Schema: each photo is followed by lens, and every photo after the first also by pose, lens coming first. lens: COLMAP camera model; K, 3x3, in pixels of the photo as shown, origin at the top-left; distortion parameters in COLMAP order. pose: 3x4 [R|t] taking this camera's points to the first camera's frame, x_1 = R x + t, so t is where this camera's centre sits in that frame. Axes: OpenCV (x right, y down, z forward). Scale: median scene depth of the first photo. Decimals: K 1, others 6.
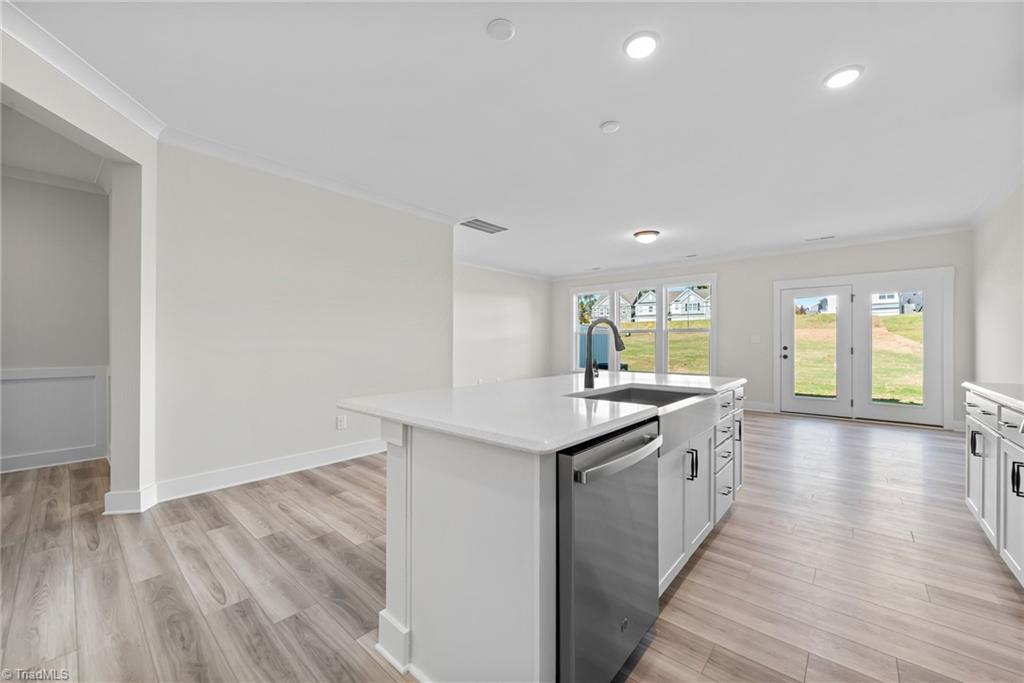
lens RADIAL K [[393.6, 0, 517.1], [0, 393.6, 342.9], [0, 0, 1]] dist [-0.007709, -0.000096]
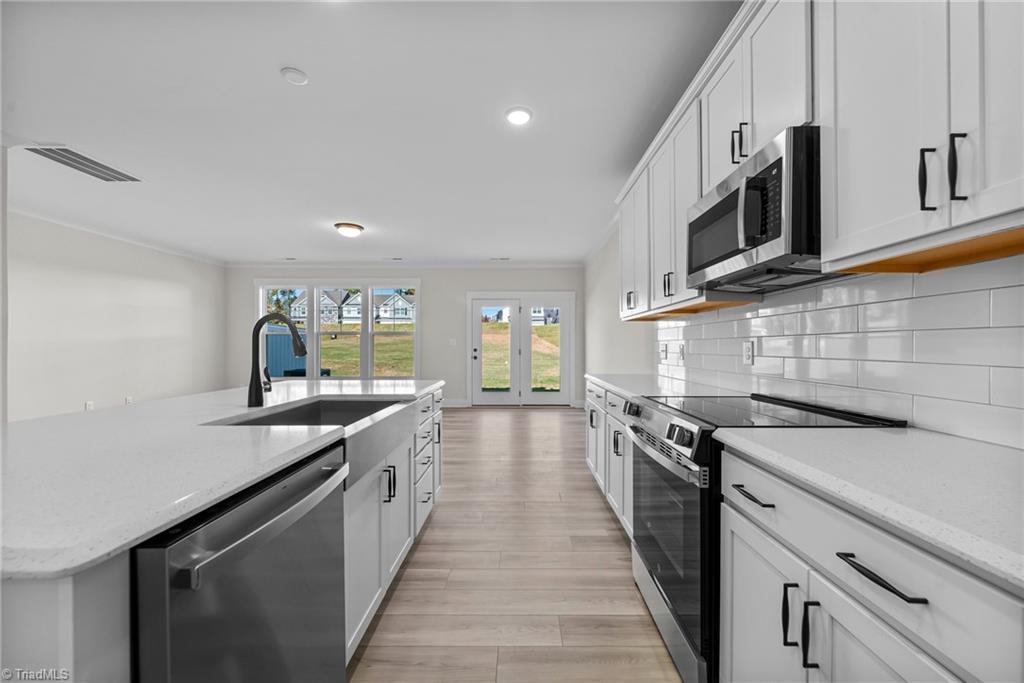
lens RADIAL K [[393.6, 0, 517.1], [0, 393.6, 342.9], [0, 0, 1]] dist [-0.007709, -0.000096]
pose [[0.759897, 0.003341, 0.650035, 0.061662], [0.001519, 0.999975, -0.006914, 0.000057], [-0.650042, 0.006242, 0.759873, 0.098104]]
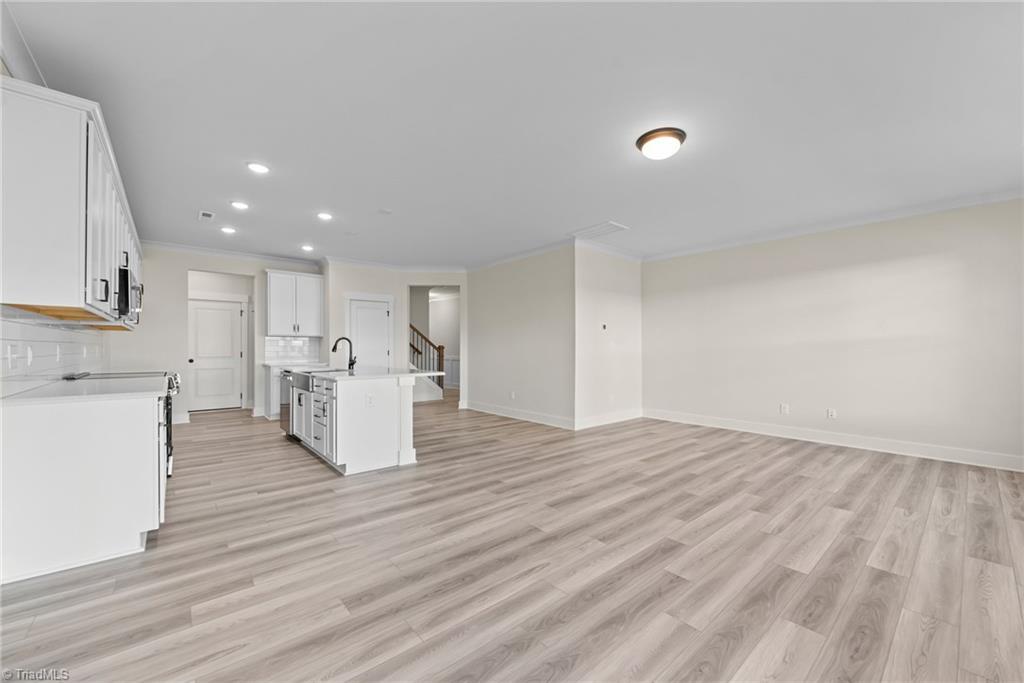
lens RADIAL K [[413.4, 0, 525.6], [0, 413.4, 343.6], [0, 0, 1]] dist [-0.002905, -0.000178]
pose [[-0.124064, -0.016208, -0.992142, 1.658855], [0.000014, 0.999867, -0.016336, -0.000169], [0.992274, -0.002040, -0.124047, 1.682040]]
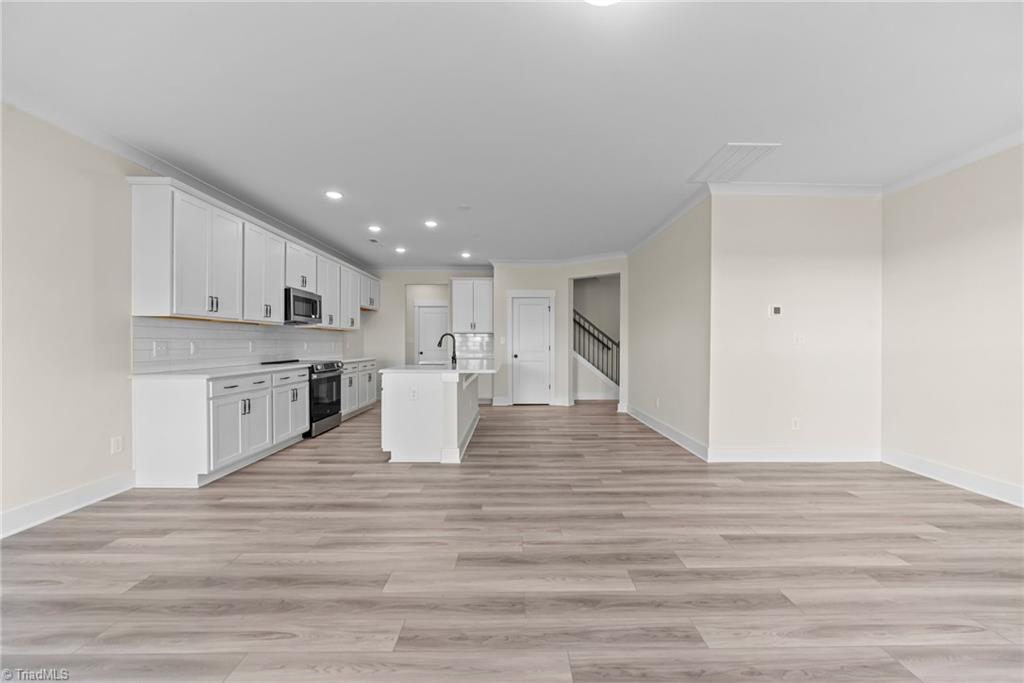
lens RADIAL K [[398.5, 0, 511.6], [0, 398.5, 345.6], [0, 0, 1]] dist [-0.001376, 0.000041]
pose [[-0.750312, -0.001695, -0.661082, 1.050321], [-0.004098, 0.999989, 0.002087, -0.004489], [0.661071, 0.004274, -0.750311, 2.209191]]
